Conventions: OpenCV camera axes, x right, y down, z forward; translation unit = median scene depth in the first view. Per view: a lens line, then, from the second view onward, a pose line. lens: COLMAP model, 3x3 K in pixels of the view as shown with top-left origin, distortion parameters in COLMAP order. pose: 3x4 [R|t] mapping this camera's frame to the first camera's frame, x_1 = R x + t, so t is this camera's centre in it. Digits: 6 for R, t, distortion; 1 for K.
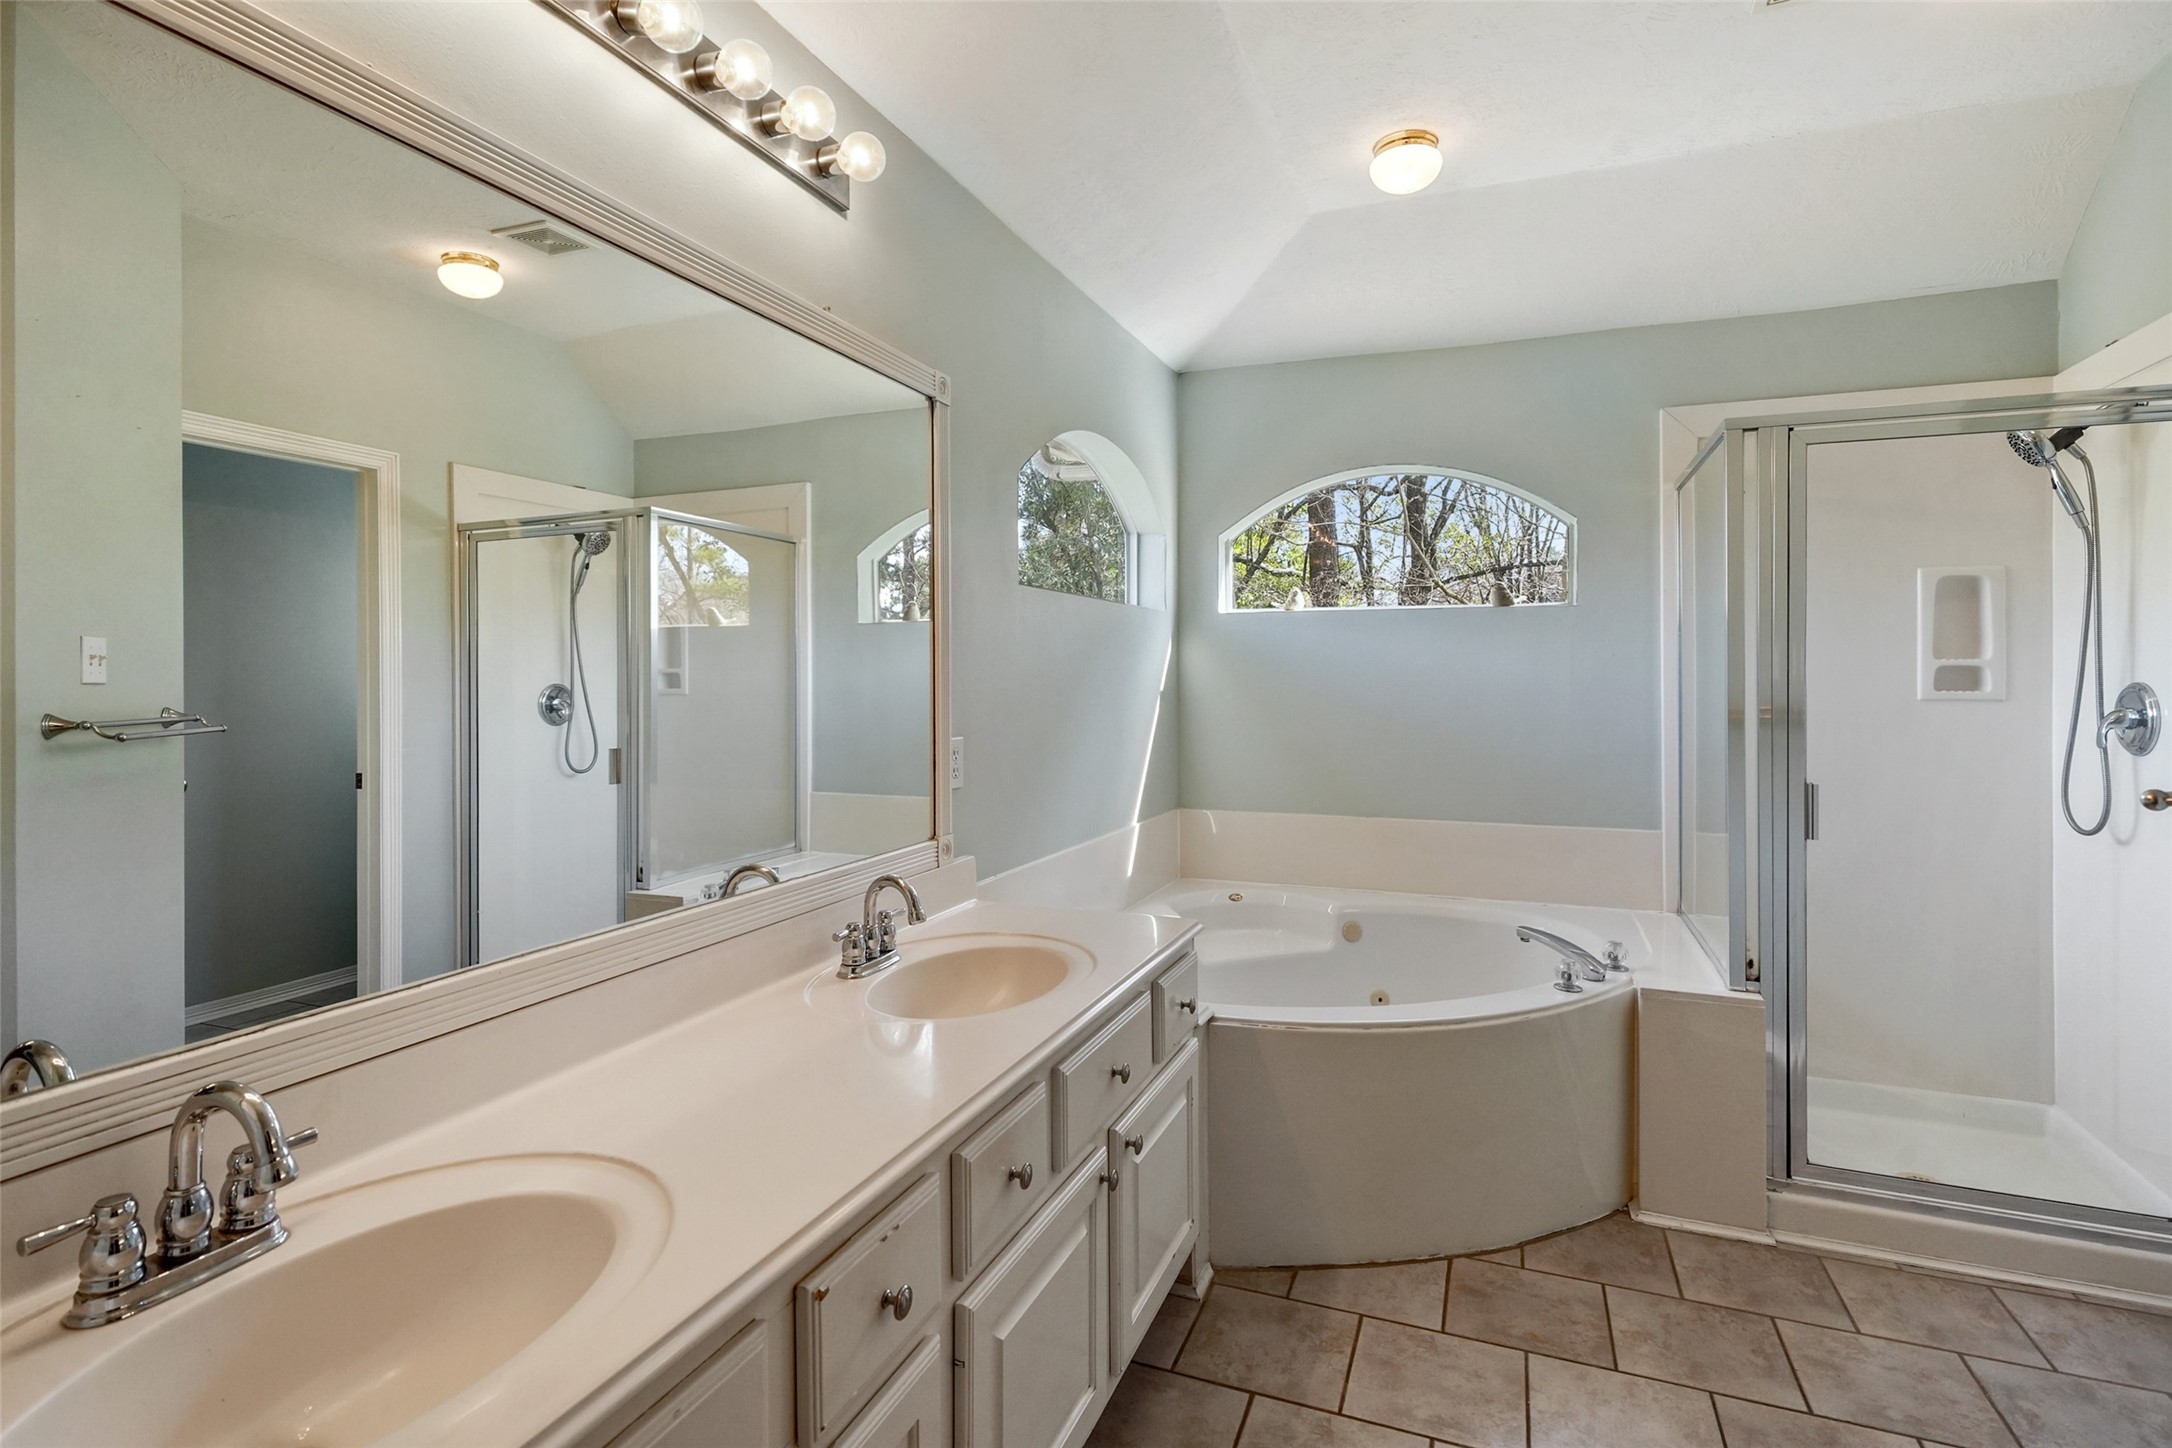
lens RADIAL K [[1054.9, 0, 1087.0], [0, 1054.9, 659.1], [0, 0, 1]] dist [0.002629, 0.000341]
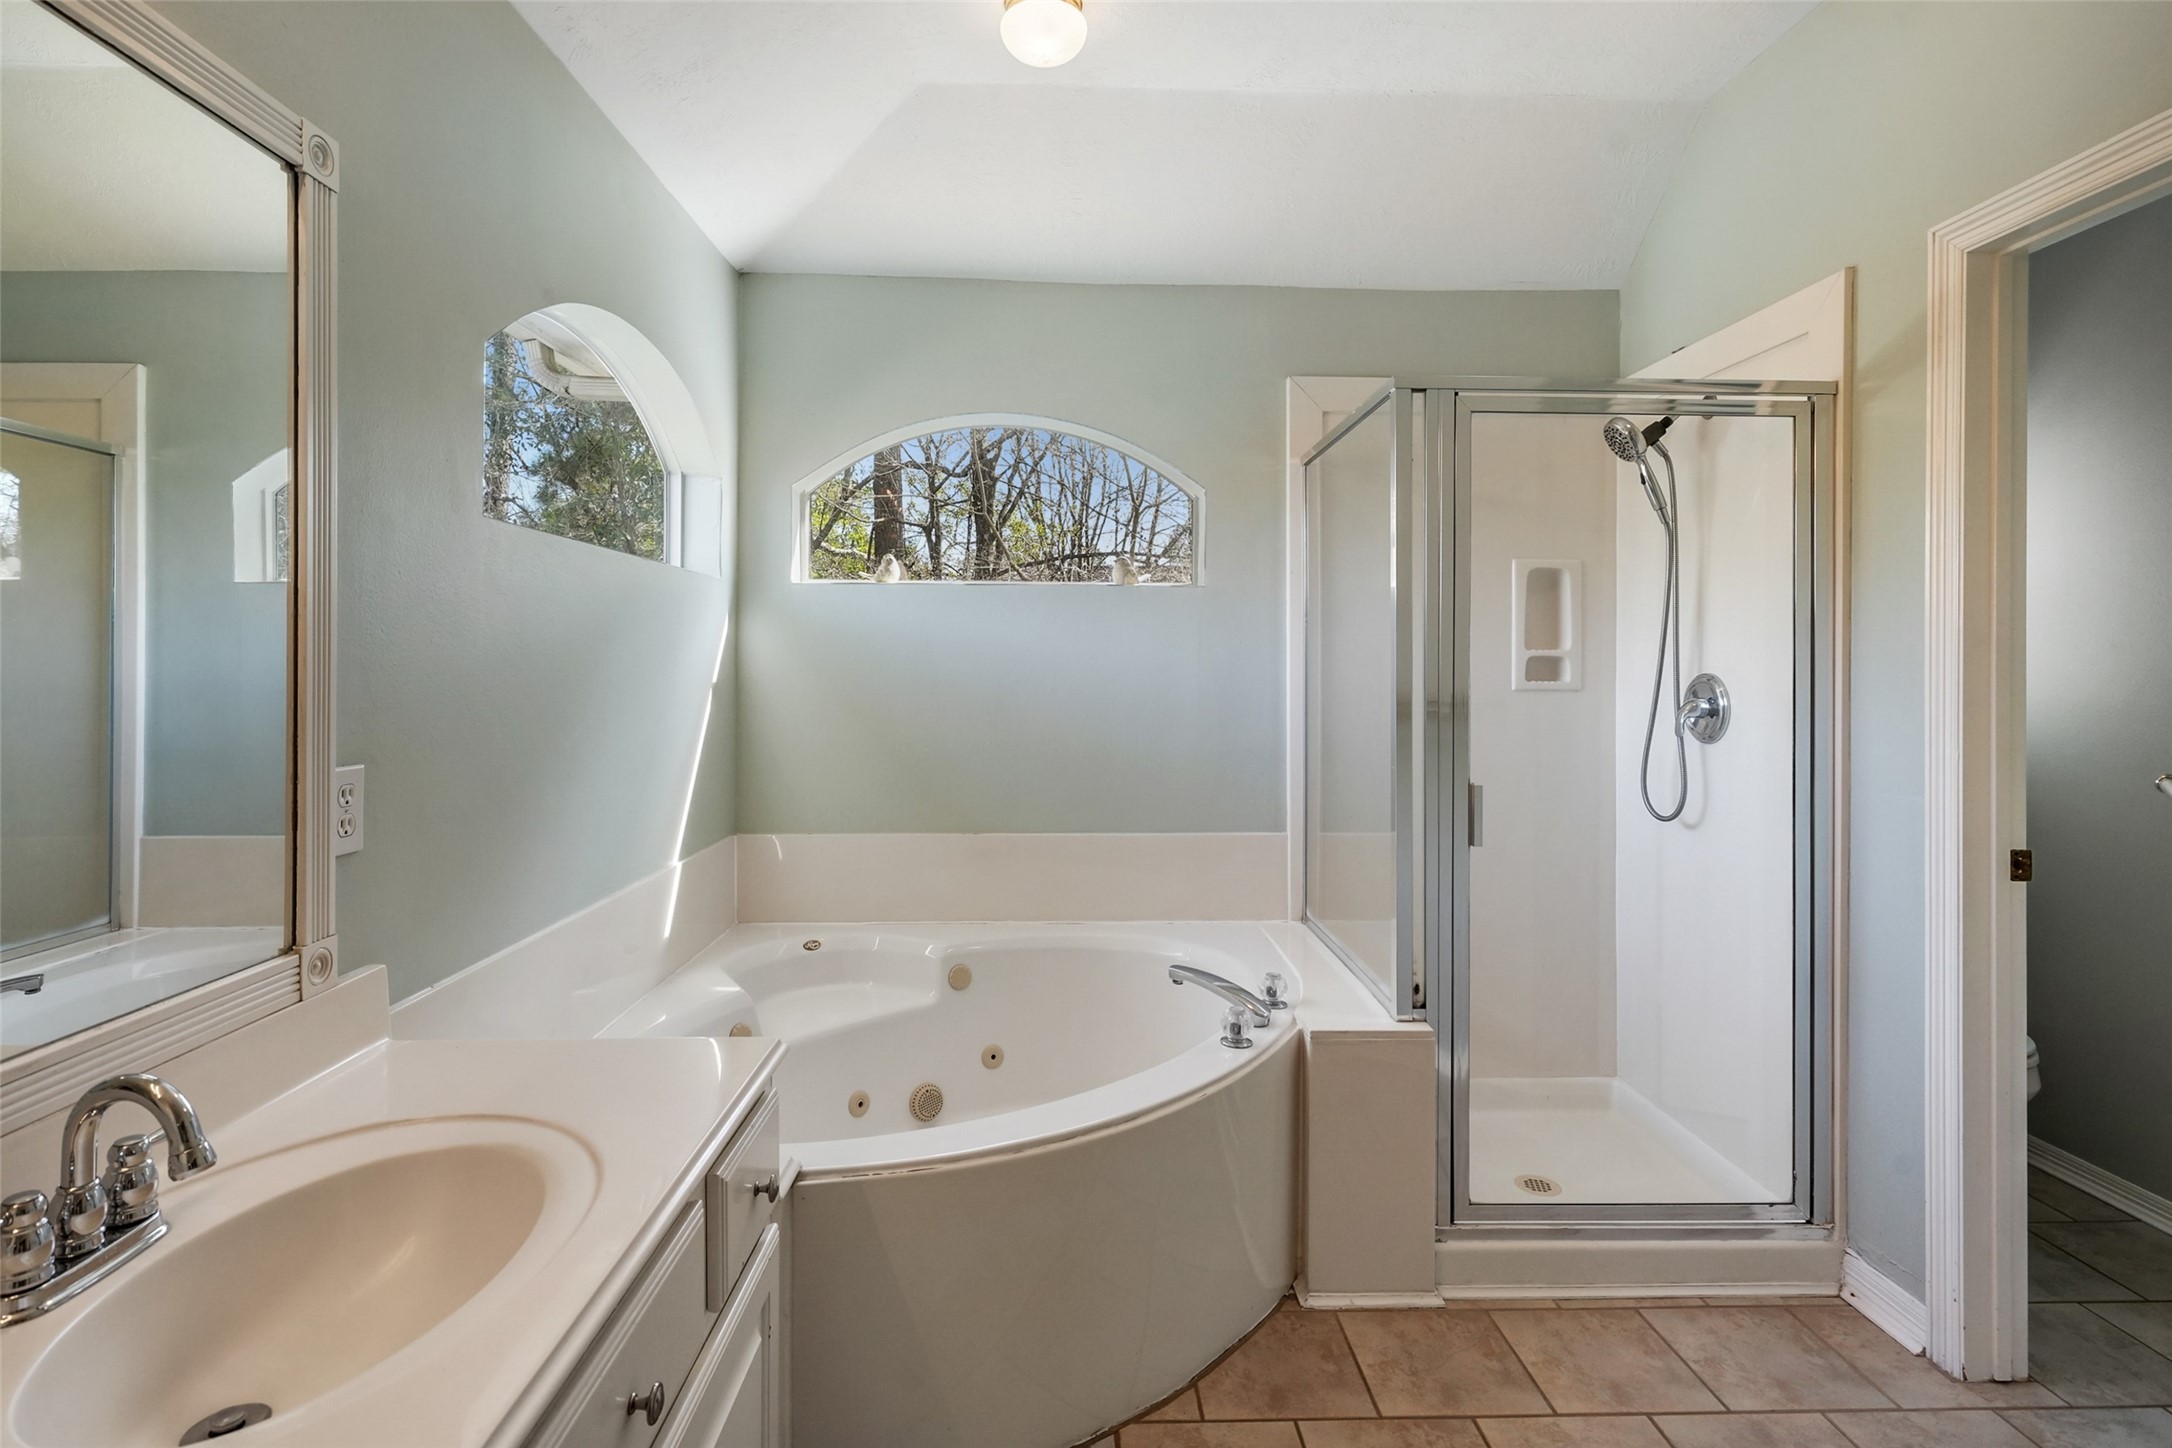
lens RADIAL K [[1054.9, 0, 1087.0], [0, 1054.9, 659.1], [0, 0, 1]] dist [0.002629, 0.000341]
pose [[0.913945, 0.006060, 0.405792, 0.011428], [-0.010794, 0.999898, 0.009378, 0.005033], [-0.405694, -0.012951, 0.913917, 0.292584]]
